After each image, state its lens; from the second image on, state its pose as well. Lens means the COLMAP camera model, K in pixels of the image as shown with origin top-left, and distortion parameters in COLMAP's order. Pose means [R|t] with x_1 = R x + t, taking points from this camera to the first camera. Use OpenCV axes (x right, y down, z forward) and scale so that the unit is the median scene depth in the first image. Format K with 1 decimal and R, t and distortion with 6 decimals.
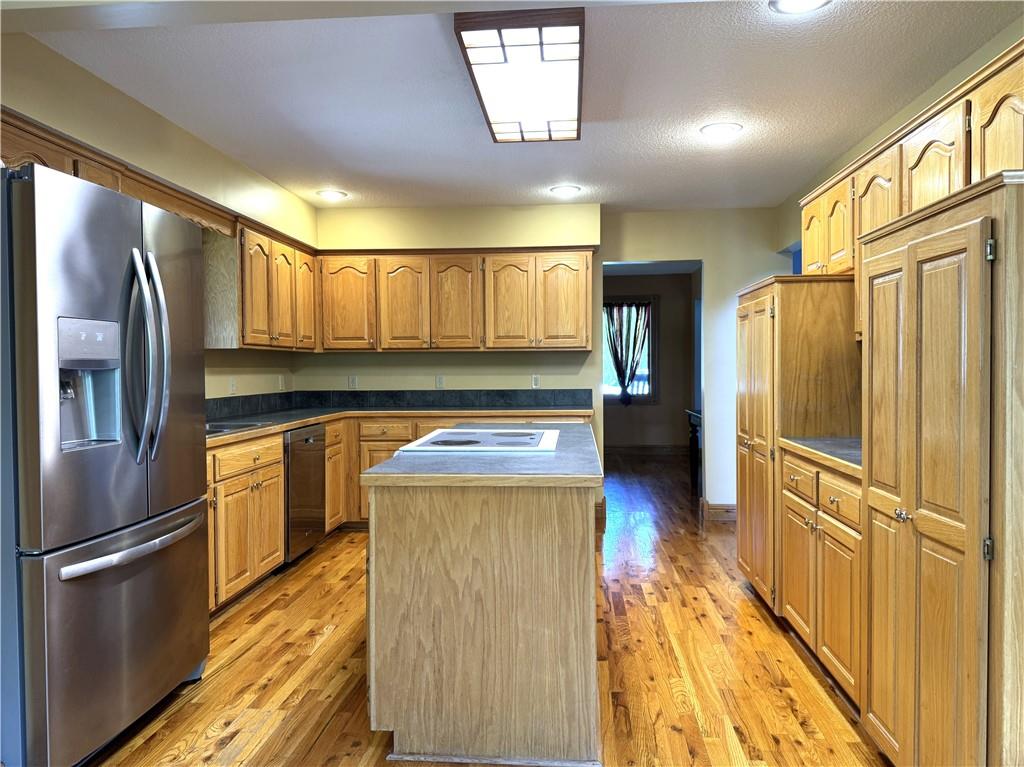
lens RADIAL K [[717.5, 0, 525.2], [0, 717.5, 385.8], [0, 0, 1]] dist [0.122086, -0.238856]
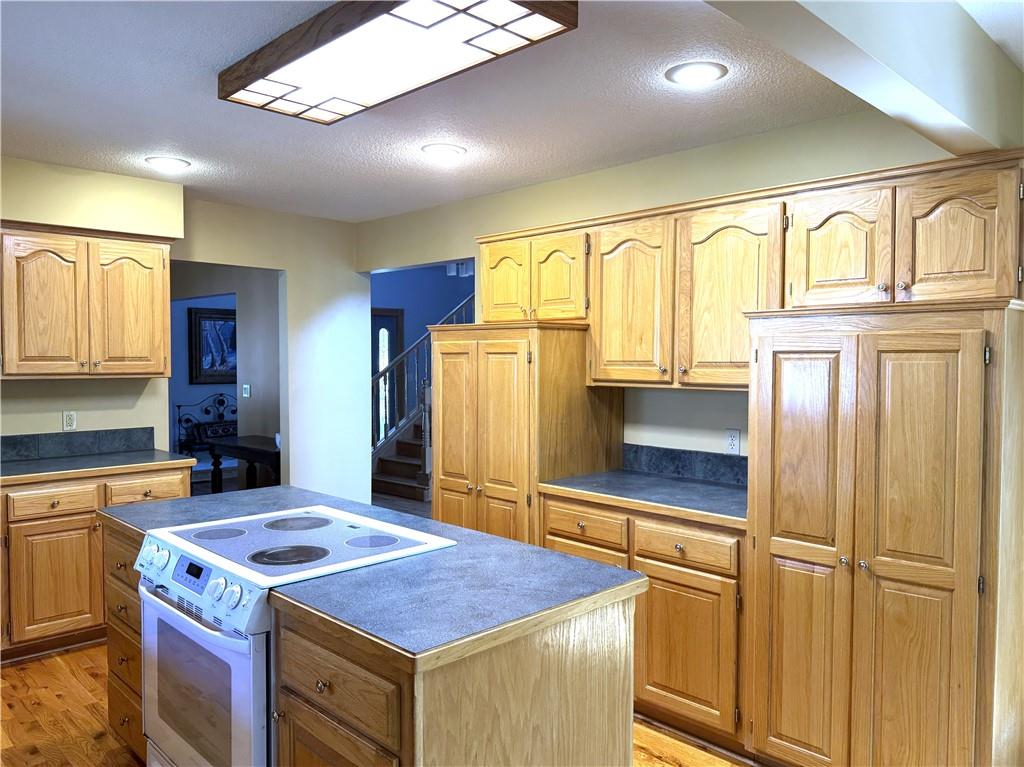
lens RADIAL K [[746.7, 0, 512.0], [0, 746.7, 383.5], [0, 0, 1]] dist [0.116106, -0.222817]
pose [[0.656493, -0.016815, 0.754144, -0.448221], [0.012672, 0.999856, 0.011263, -0.078361], [-0.754225, 0.002162, 0.656612, 0.356556]]
